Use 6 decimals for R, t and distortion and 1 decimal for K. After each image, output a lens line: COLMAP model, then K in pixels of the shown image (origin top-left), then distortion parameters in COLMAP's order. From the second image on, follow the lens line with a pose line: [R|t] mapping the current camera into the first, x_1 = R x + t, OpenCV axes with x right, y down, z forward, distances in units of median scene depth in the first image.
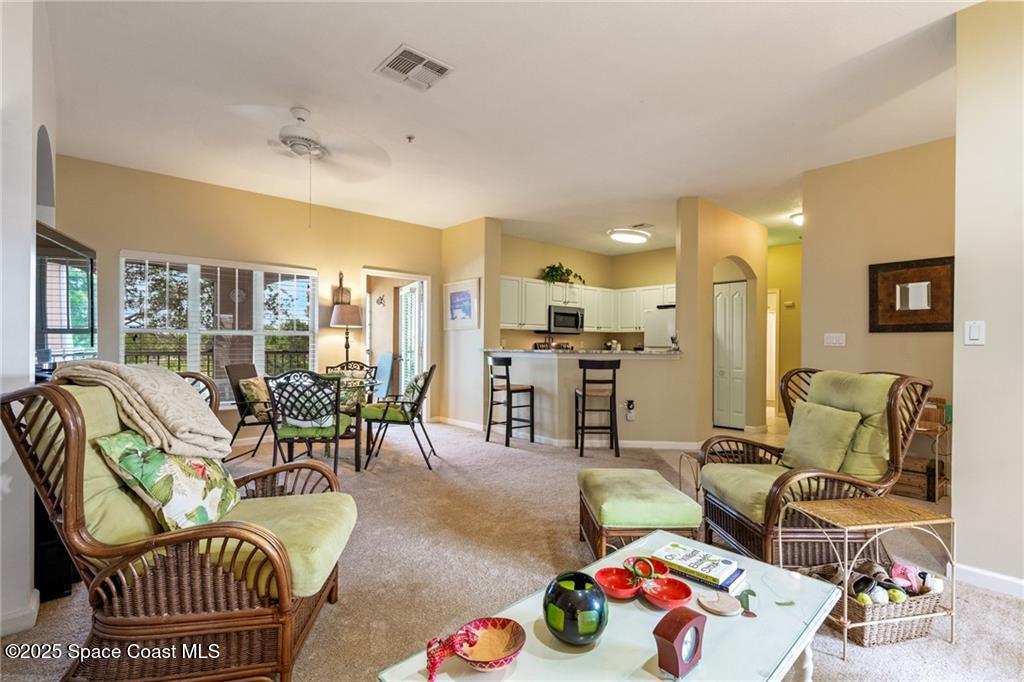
lens RADIAL K [[470.7, 0, 518.3], [0, 470.7, 340.0], [0, 0, 1]] dist [-0.013223, 0.002329]
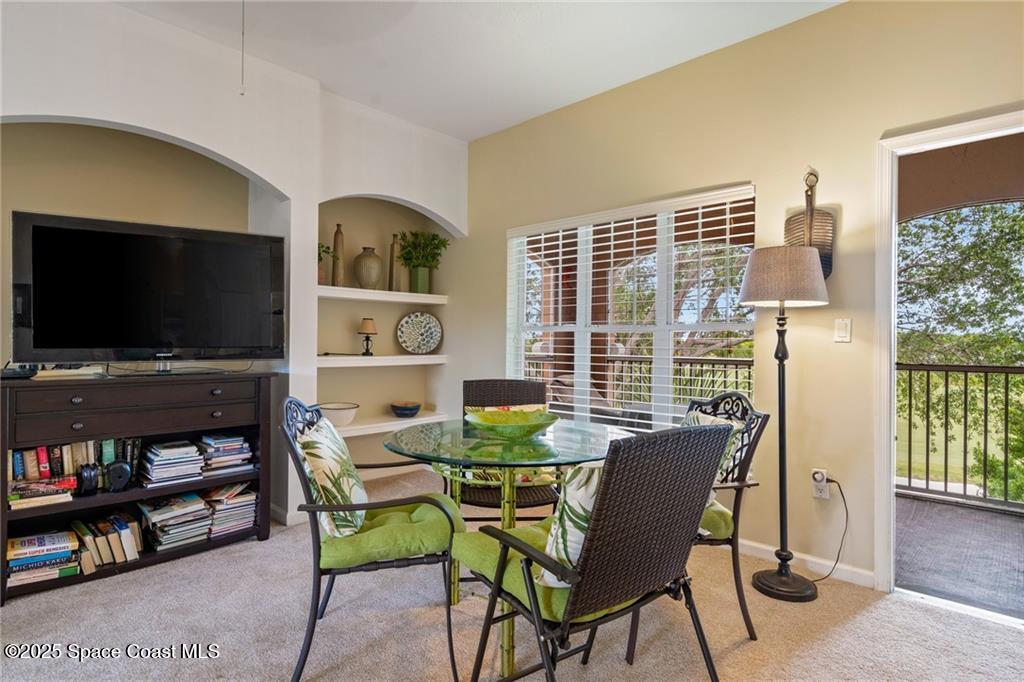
lens RADIAL K [[553.0, 0, 507.0], [0, 553.0, 348.1], [0, 0, 1]] dist [0.000236, -0.001083]
pose [[0.066243, -0.000950, -0.997803, 0.061023], [-0.006634, 0.999977, -0.001392, 0.007831], [0.997781, 0.006711, 0.066236, 0.553669]]
